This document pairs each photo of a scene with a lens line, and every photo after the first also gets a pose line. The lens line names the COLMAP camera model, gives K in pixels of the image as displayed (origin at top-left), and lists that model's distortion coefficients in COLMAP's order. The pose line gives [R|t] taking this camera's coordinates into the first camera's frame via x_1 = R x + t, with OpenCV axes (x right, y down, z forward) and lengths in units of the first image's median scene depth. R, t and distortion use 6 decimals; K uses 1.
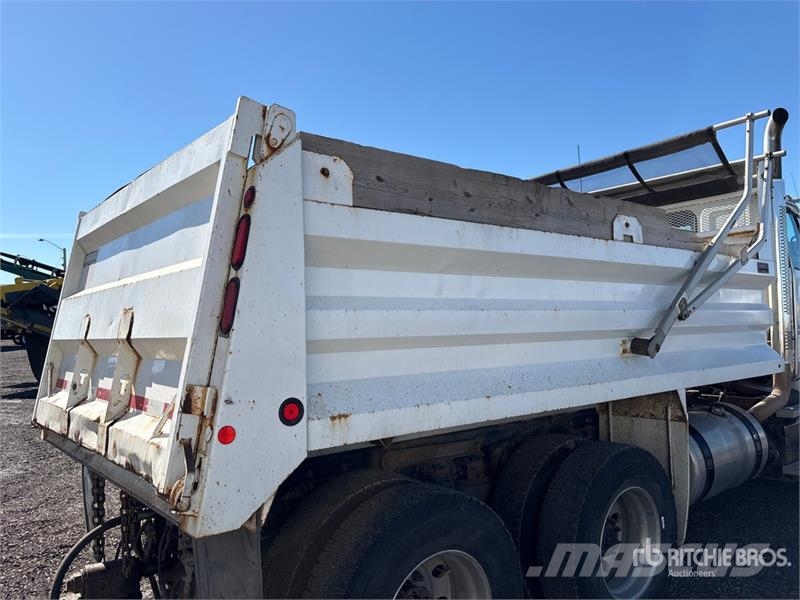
lens RADIAL K [[604.0, 0, 396.6], [0, 604.0, 303.2], [0, 0, 1]] dist [0.049668, -0.053430]
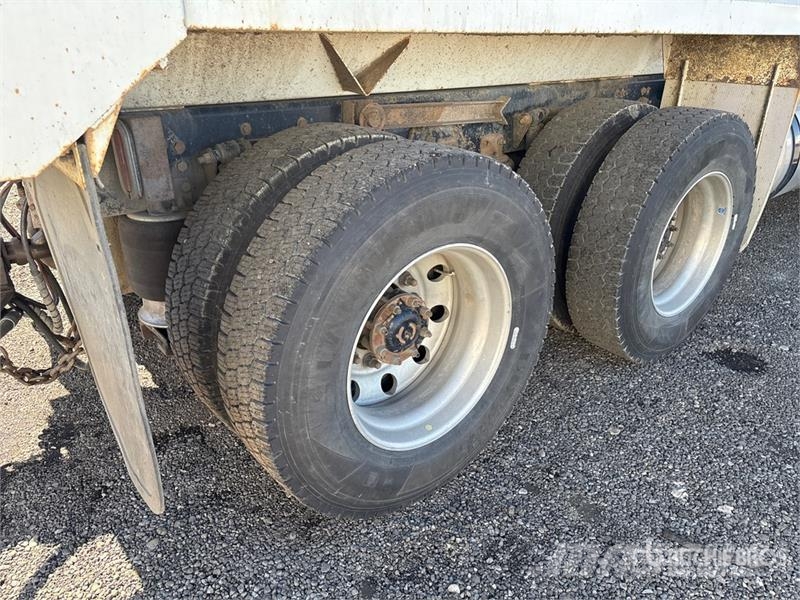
lens RADIAL K [[604.0, 0, 396.6], [0, 604.0, 303.2], [0, 0, 1]] dist [0.049668, -0.053430]
pose [[0.998894, 0.033879, 0.032615, 0.001847], [-0.044996, 0.890154, 0.453433, 0.163537], [-0.013670, -0.454399, 0.890693, 0.377494]]
